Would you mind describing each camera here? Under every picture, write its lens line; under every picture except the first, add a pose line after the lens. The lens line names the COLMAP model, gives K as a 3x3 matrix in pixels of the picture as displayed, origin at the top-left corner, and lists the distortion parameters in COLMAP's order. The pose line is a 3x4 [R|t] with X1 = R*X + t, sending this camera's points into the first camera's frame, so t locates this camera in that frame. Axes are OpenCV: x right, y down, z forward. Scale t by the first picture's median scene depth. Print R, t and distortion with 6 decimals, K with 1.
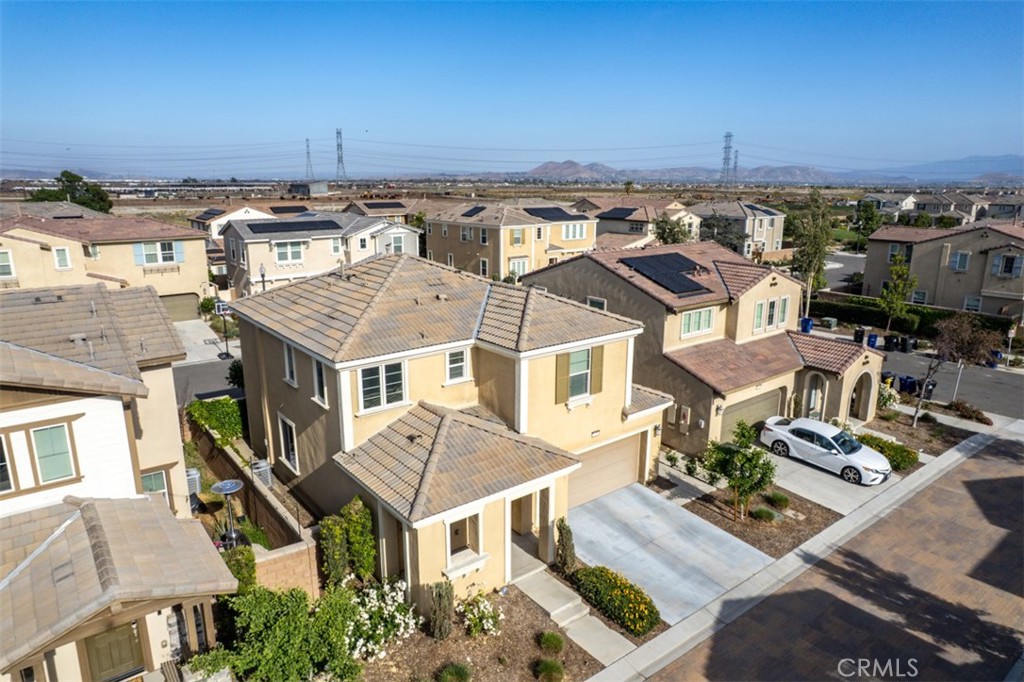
lens RADIAL K [[656.2, 0, 512.0], [0, 656.2, 341.0], [0, 0, 1]] dist [-0.085822, 0.087436]
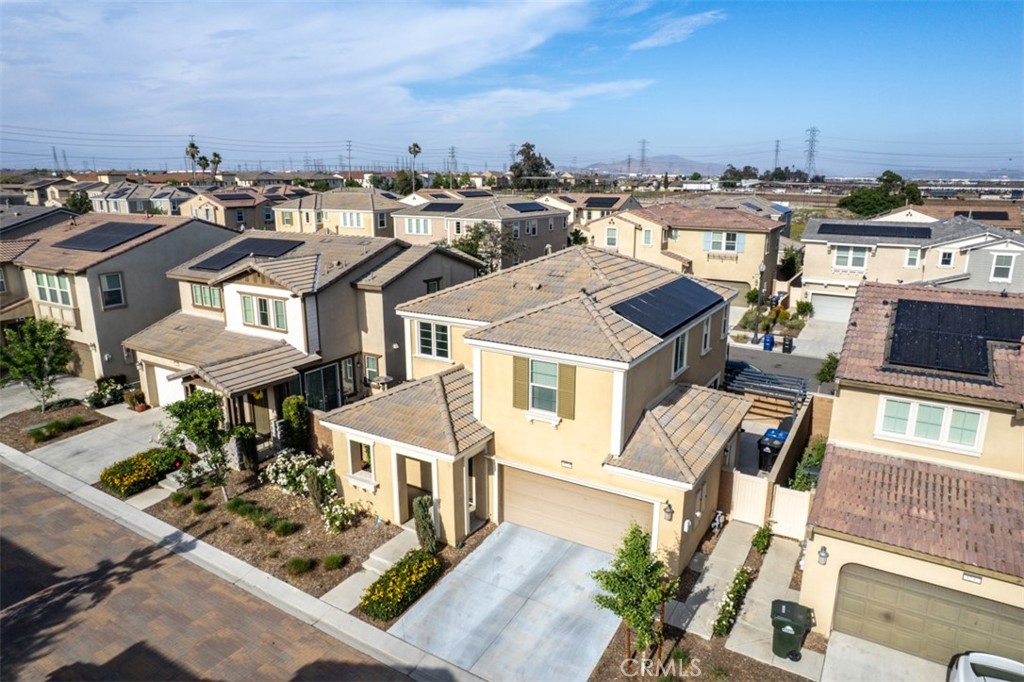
lens RADIAL K [[656.2, 0, 512.0], [0, 656.2, 341.0], [0, 0, 1]] dist [-0.085822, 0.087436]
pose [[0.347422, 0.225993, -0.910069, 0.440836], [-0.226016, 0.962092, 0.152630, -0.068513], [0.910063, 0.152663, 0.385330, 0.293109]]
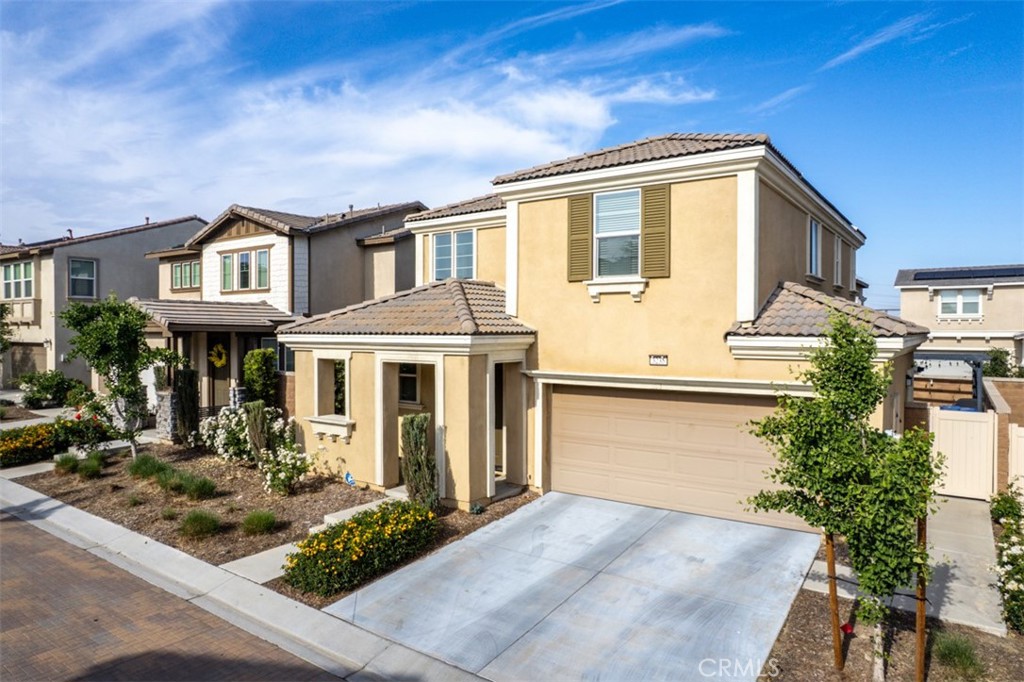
lens RADIAL K [[656.2, 0, 512.0], [0, 656.2, 341.0], [0, 0, 1]] dist [-0.085822, 0.087436]
pose [[0.285119, 0.013469, -0.958397, 0.304200], [-0.233857, 0.970661, -0.055930, 0.094499], [0.929526, 0.240075, 0.279904, 0.380473]]
